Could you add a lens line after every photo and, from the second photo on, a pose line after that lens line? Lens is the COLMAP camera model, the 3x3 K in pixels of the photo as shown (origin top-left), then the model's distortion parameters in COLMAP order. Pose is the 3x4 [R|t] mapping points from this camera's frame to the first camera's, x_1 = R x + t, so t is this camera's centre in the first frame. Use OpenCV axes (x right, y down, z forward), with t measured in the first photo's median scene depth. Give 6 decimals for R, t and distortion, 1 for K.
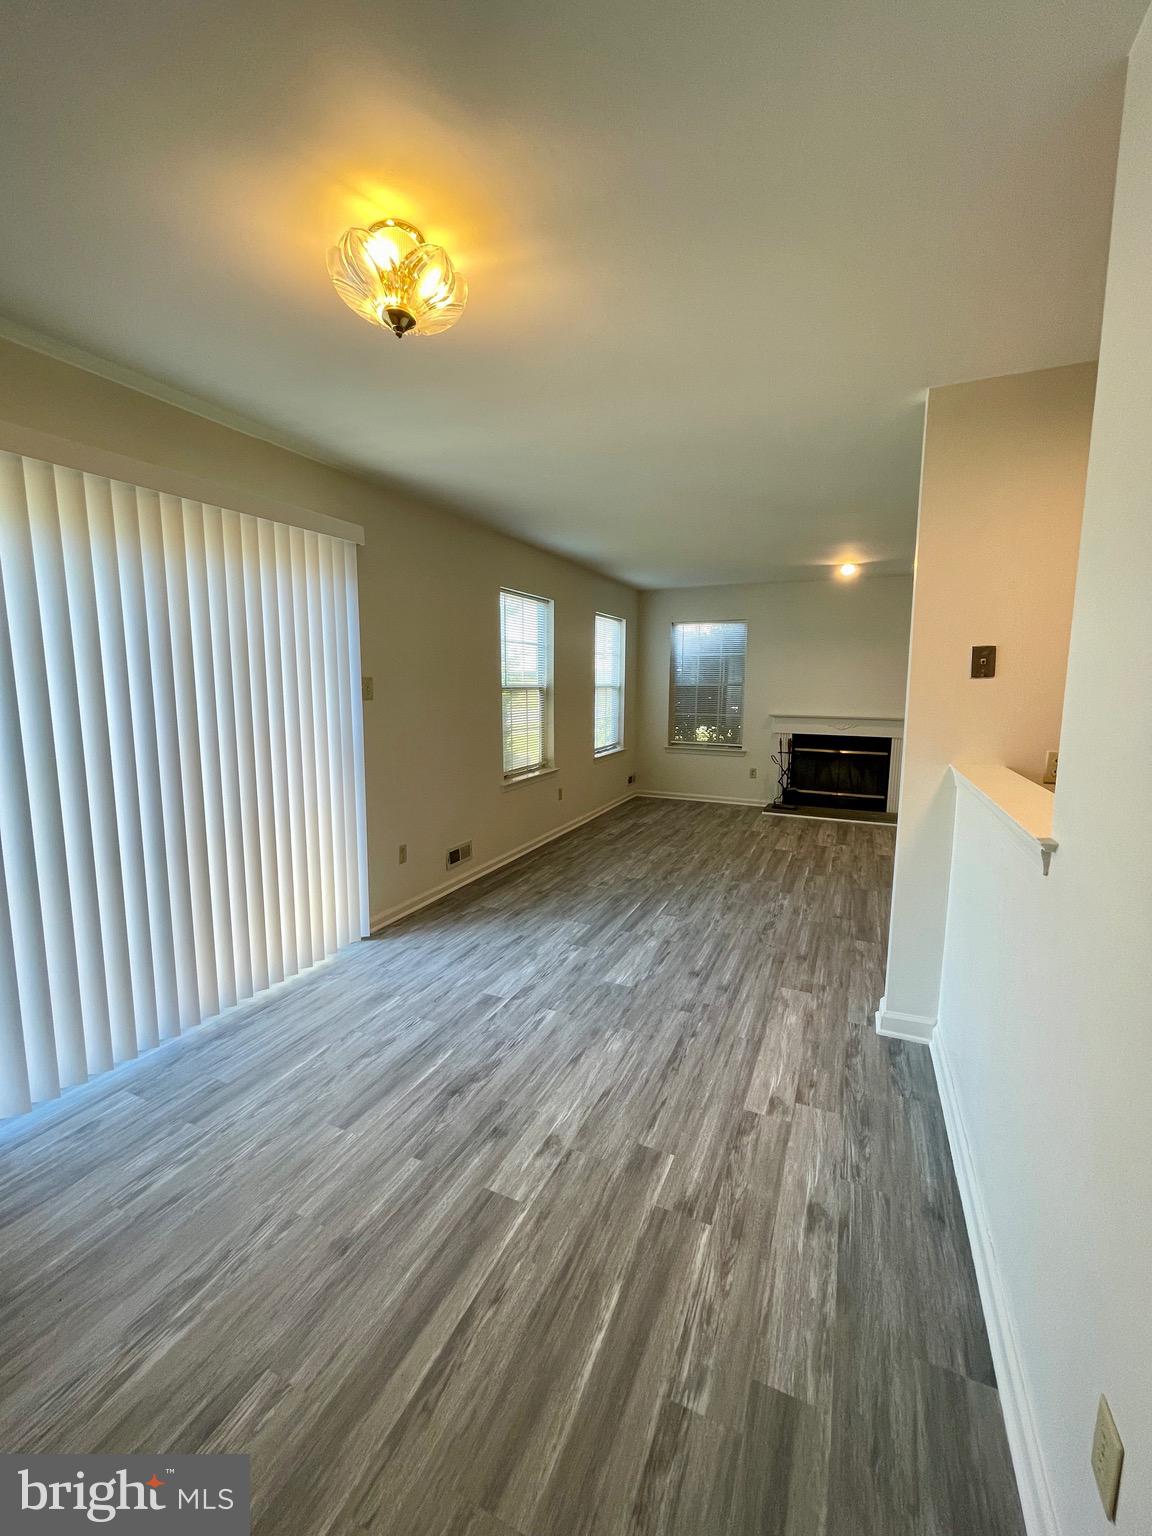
lens RADIAL K [[616.8, 0, 575.0], [0, 616.8, 770.7], [0, 0, 1]] dist [-0.000664, -0.002120]
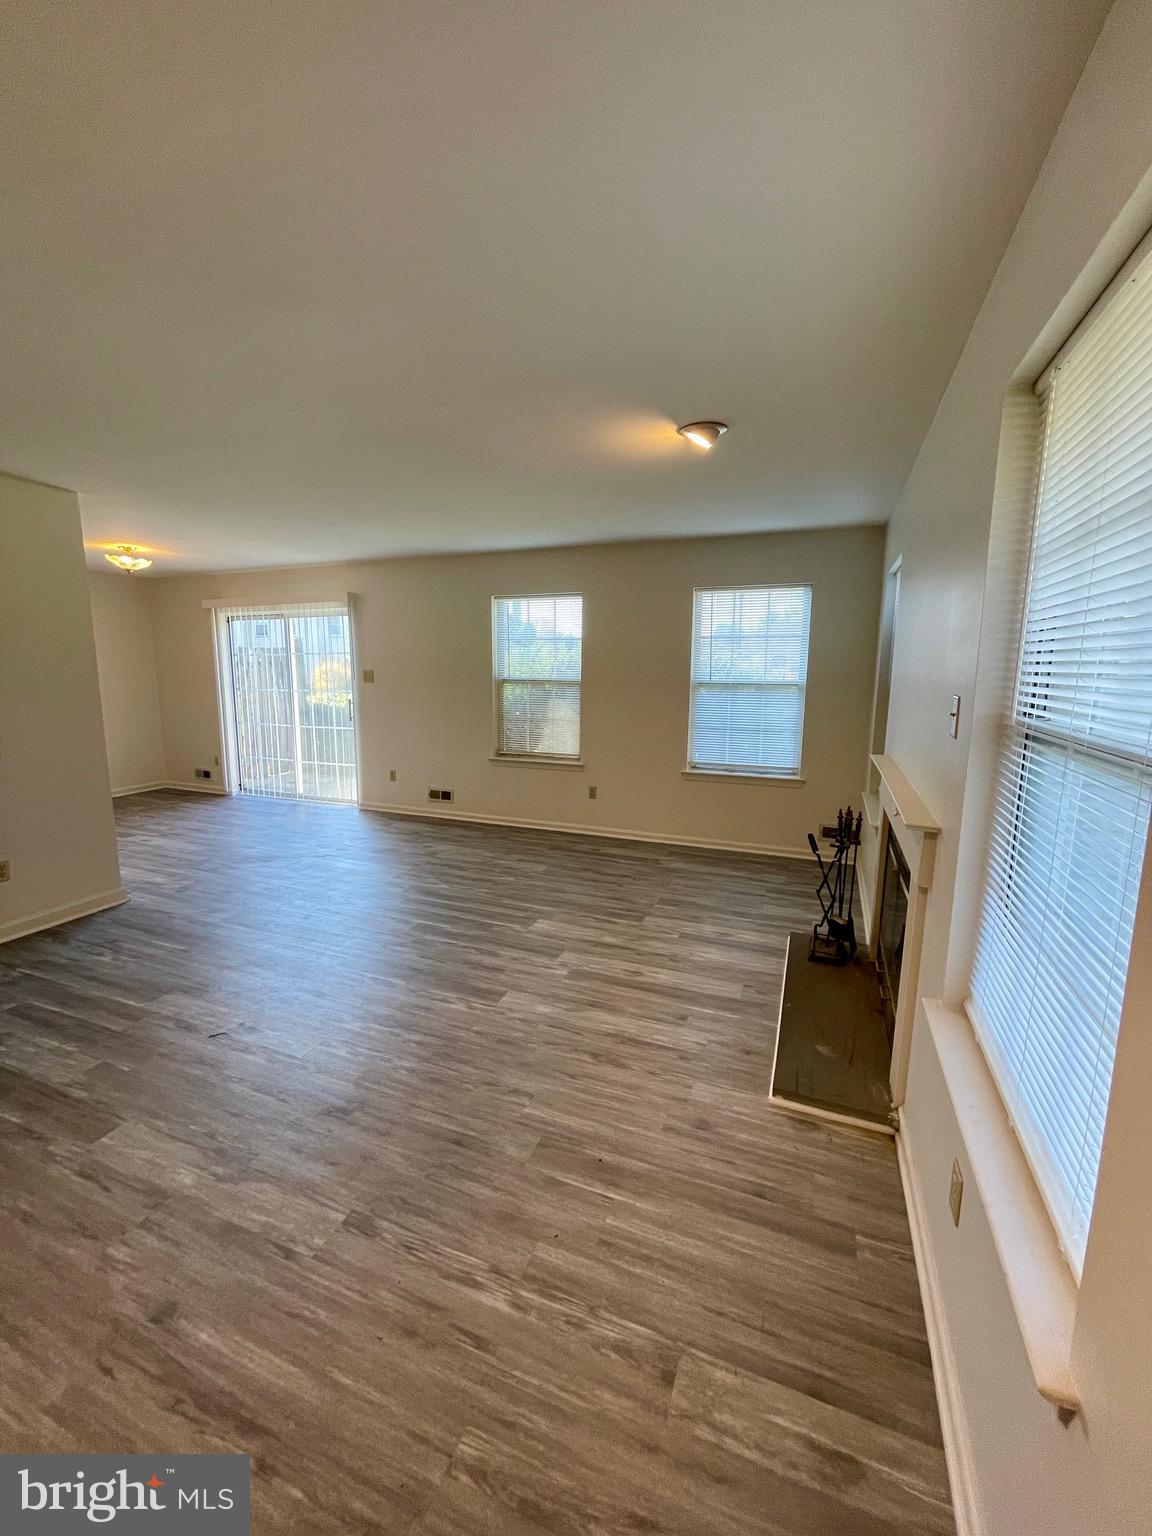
lens RADIAL K [[616.8, 0, 574.4], [0, 616.8, 757.2], [0, 0, 1]] dist [-0.000664, -0.002120]
pose [[0.047298, 0.144801, -0.988330, 1.733303], [-0.150194, 0.979219, 0.136278, -0.270297], [0.987525, 0.141995, 0.068063, 1.690292]]
